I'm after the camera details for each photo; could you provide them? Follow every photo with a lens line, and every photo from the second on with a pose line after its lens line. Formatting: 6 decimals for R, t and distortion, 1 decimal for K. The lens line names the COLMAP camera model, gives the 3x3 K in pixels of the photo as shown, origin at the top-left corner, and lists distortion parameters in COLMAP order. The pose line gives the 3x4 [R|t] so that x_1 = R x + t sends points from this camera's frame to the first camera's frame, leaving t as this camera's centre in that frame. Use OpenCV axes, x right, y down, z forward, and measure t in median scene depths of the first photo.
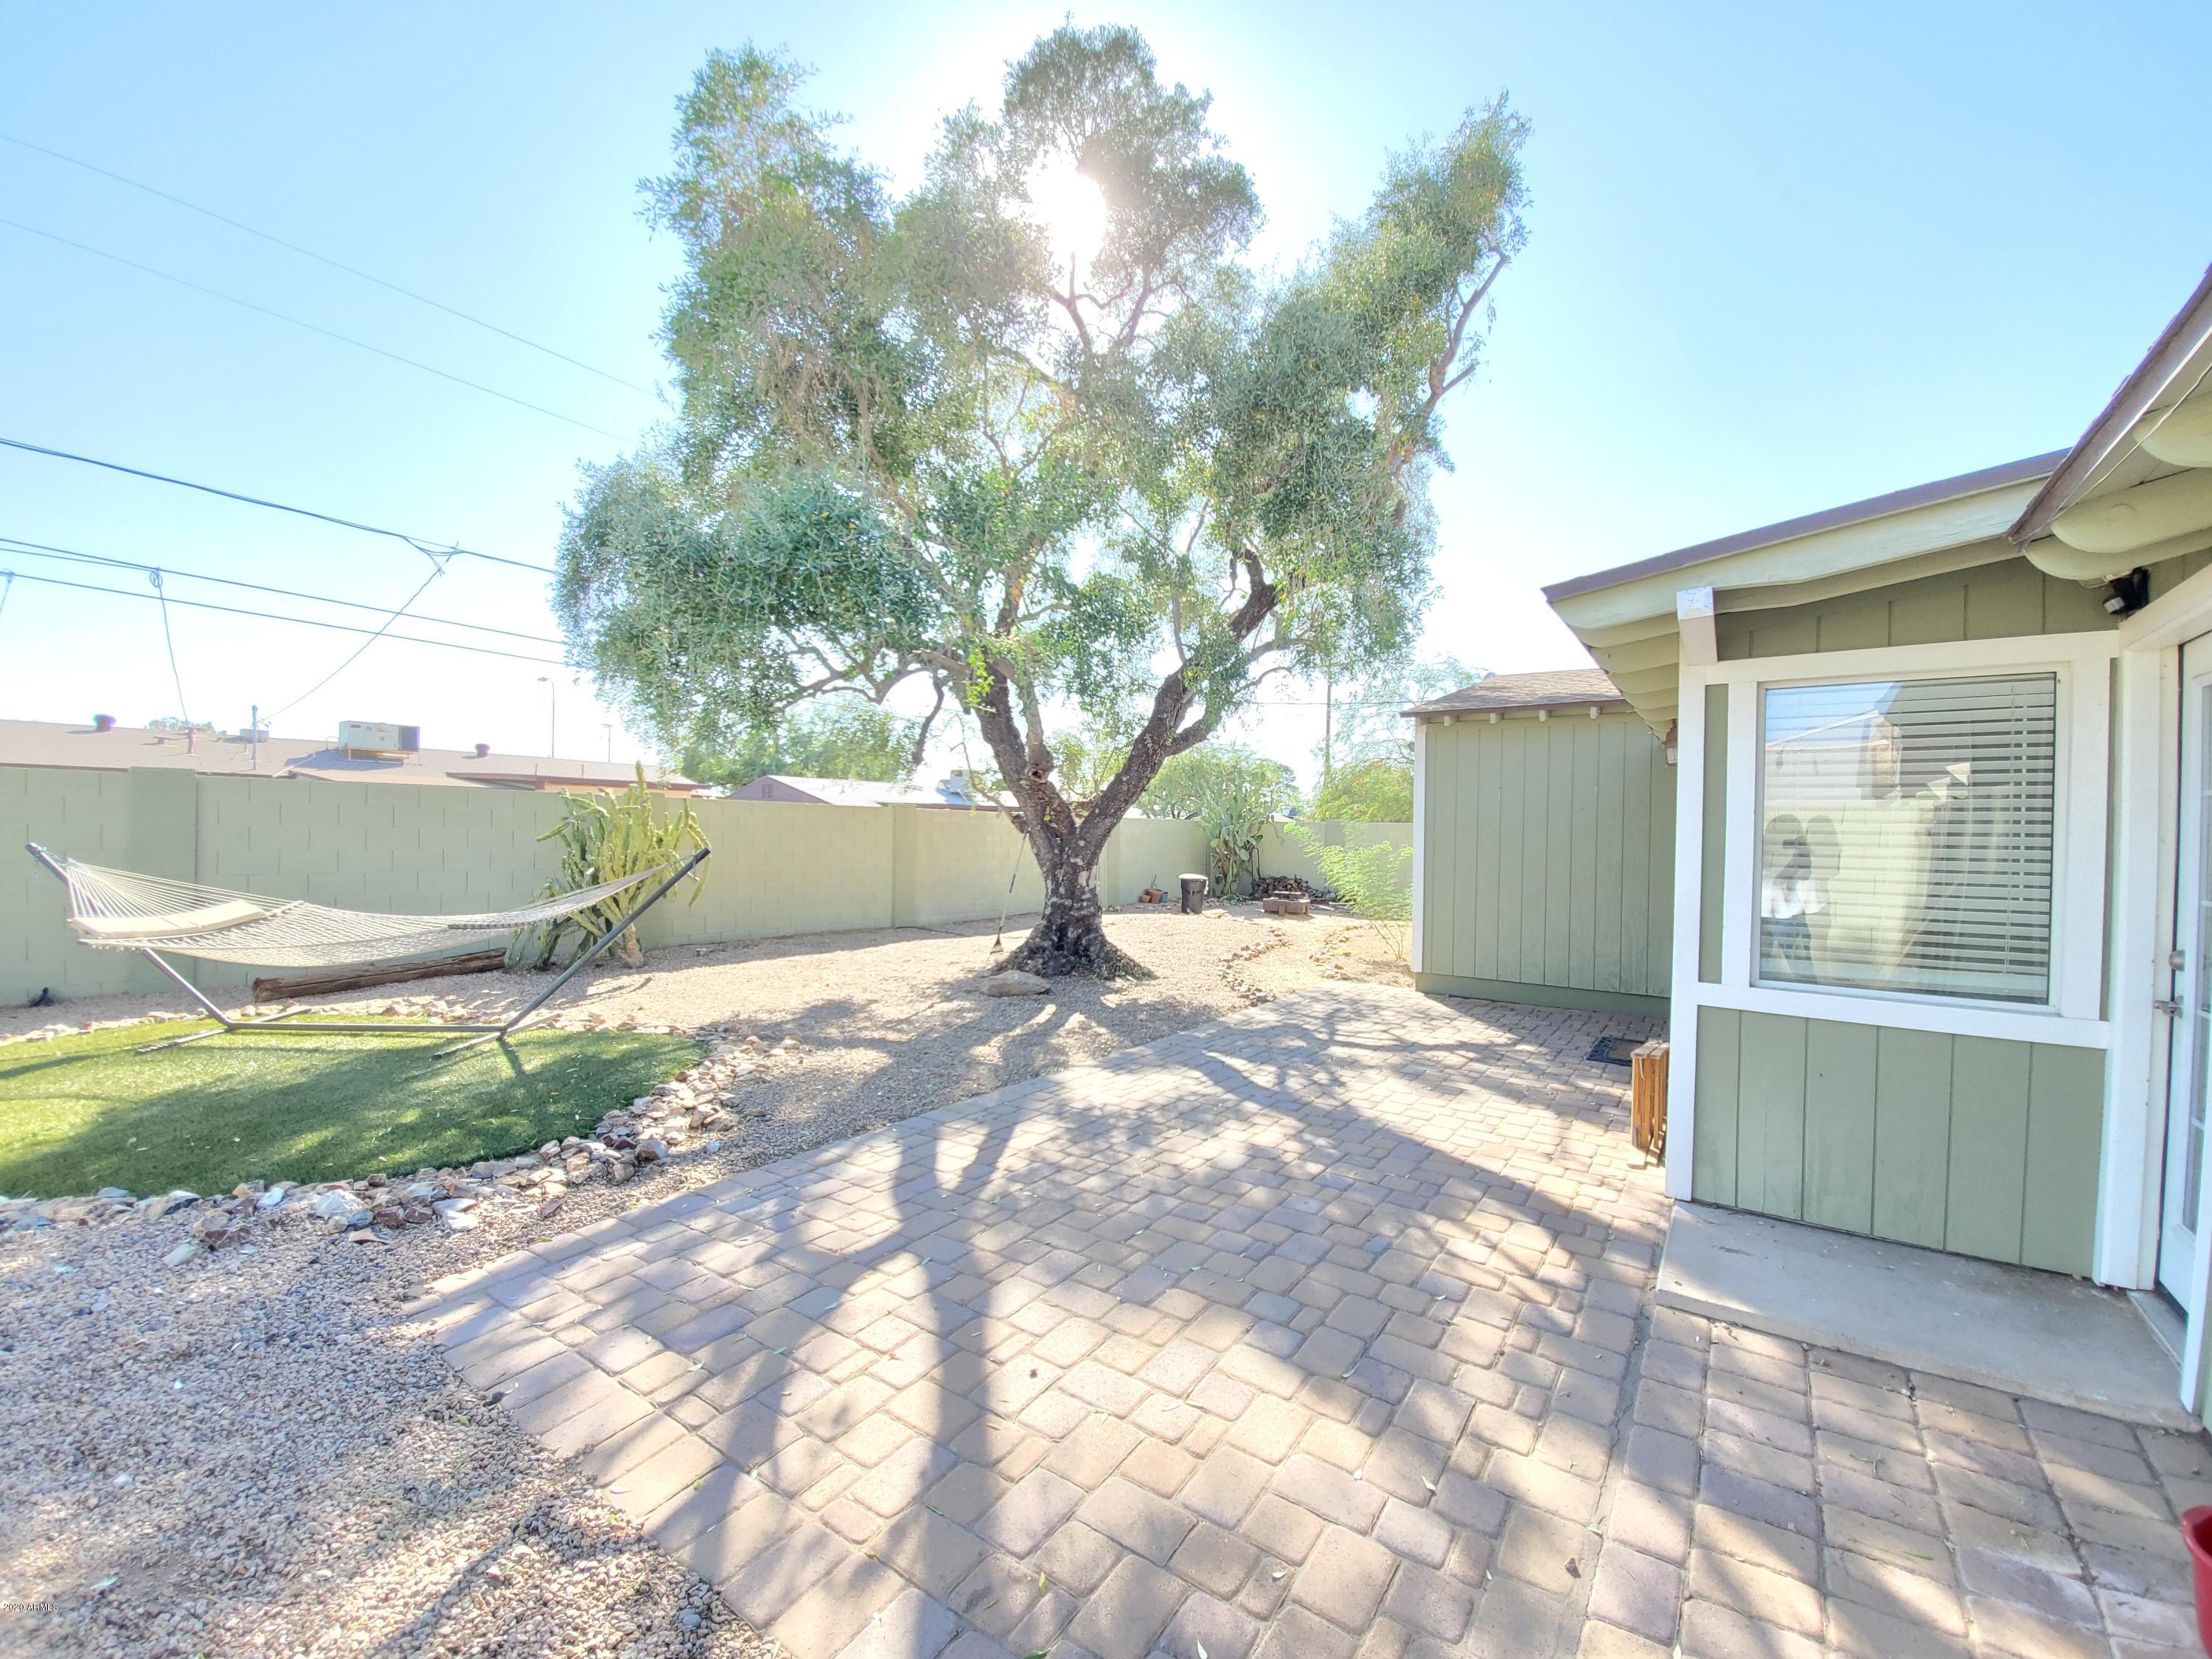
lens RADIAL K [[895.7, 0, 1108.4], [0, 895.7, 839.0], [0, 0, 1]] dist [-0.033905, -0.000171]
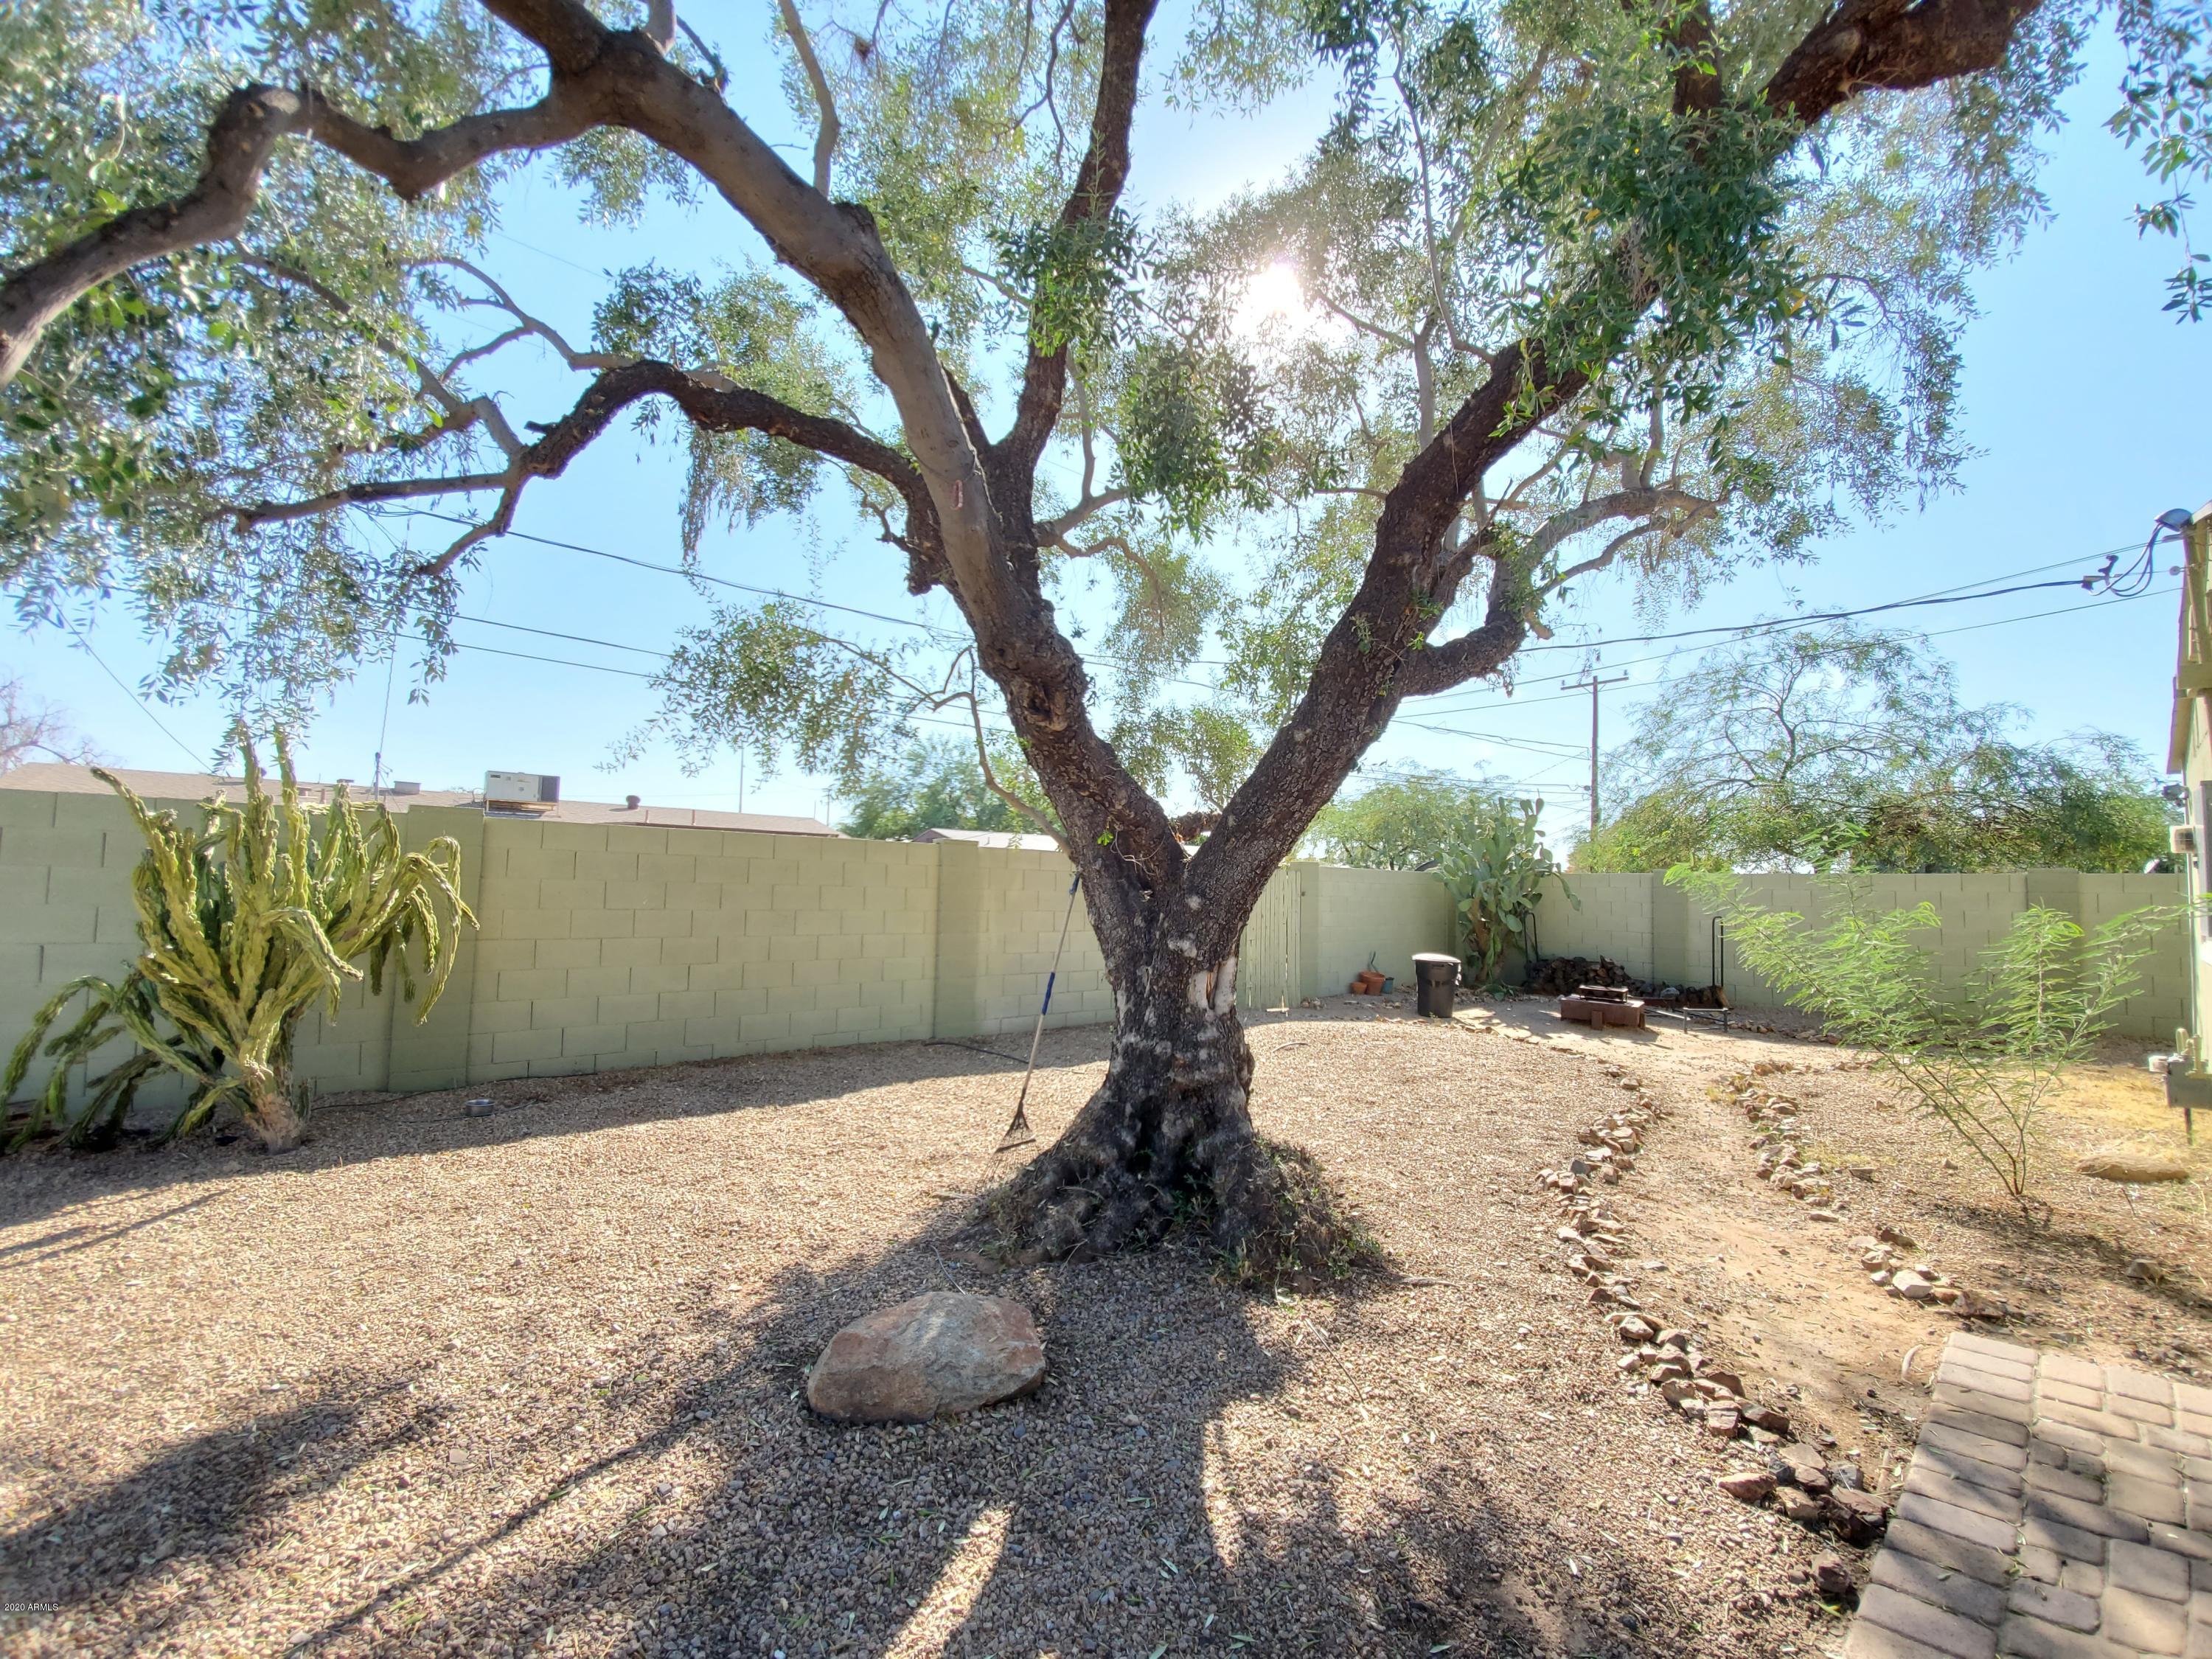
lens RADIAL K [[895.7, 0, 1108.2], [0, 895.7, 834.0], [0, 0, 1]] dist [-0.033905, -0.000171]
pose [[0.973669, -0.012004, -0.227650, 0.022700], [-0.004869, 0.997290, -0.073413, 0.003824], [0.227915, 0.072588, 0.970972, 0.564412]]
